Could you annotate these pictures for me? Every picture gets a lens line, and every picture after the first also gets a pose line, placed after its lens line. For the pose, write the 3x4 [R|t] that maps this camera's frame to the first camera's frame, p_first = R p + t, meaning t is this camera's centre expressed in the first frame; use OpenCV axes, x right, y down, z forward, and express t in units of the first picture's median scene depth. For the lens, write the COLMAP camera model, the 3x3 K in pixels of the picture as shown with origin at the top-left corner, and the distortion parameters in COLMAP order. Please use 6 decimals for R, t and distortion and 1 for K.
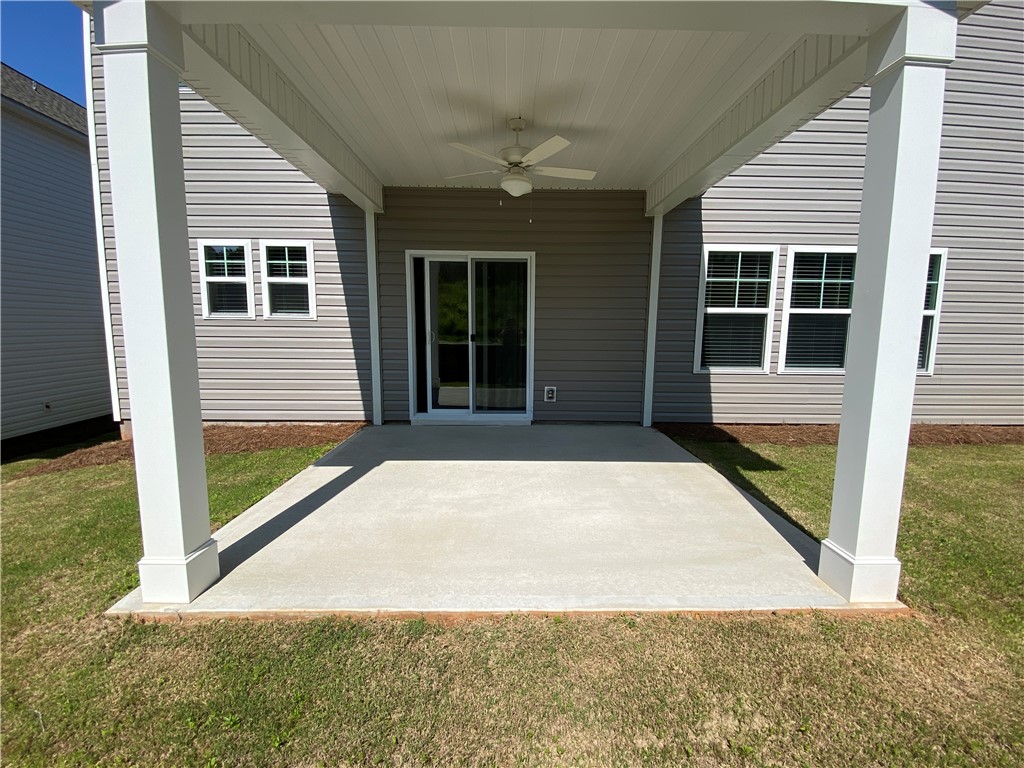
lens RADIAL K [[443.6, 0, 516.6], [0, 443.6, 381.7], [0, 0, 1]] dist [0.036193, -0.021841]
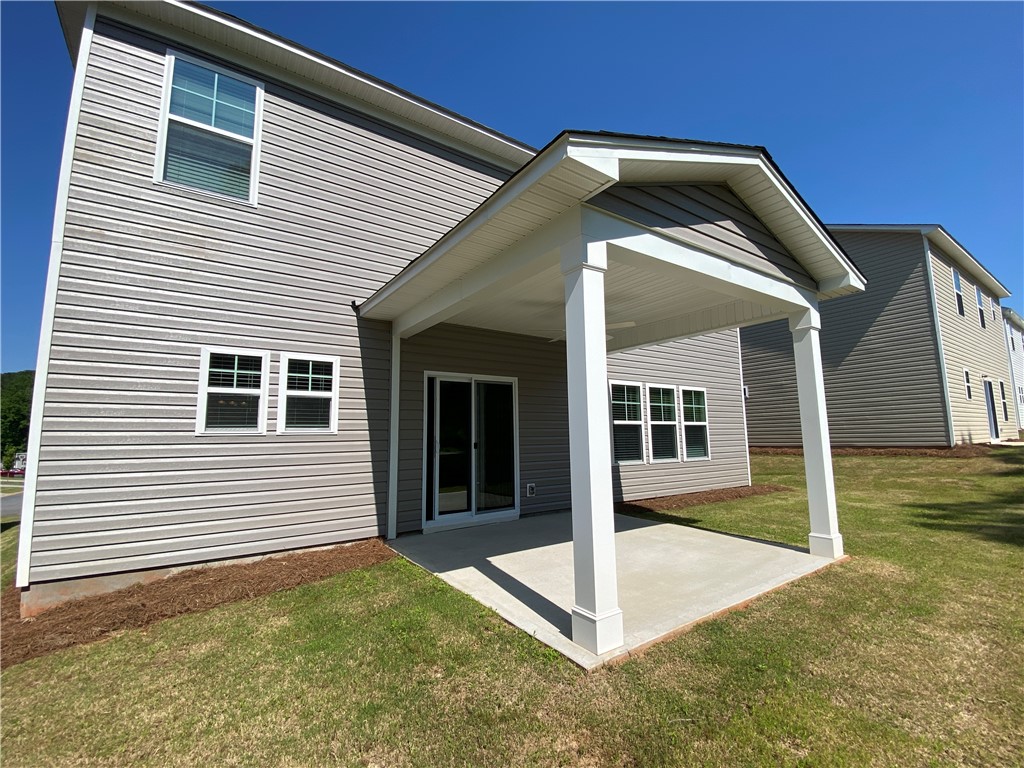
lens RADIAL K [[443.6, 0, 516.6], [0, 443.6, 381.7], [0, 0, 1]] dist [0.036193, -0.021841]
pose [[0.825279, 0.047402, 0.562732, -0.682988], [0.093056, 0.971435, -0.218302, 0.000541], [-0.557006, 0.232525, 0.797293, -0.024564]]
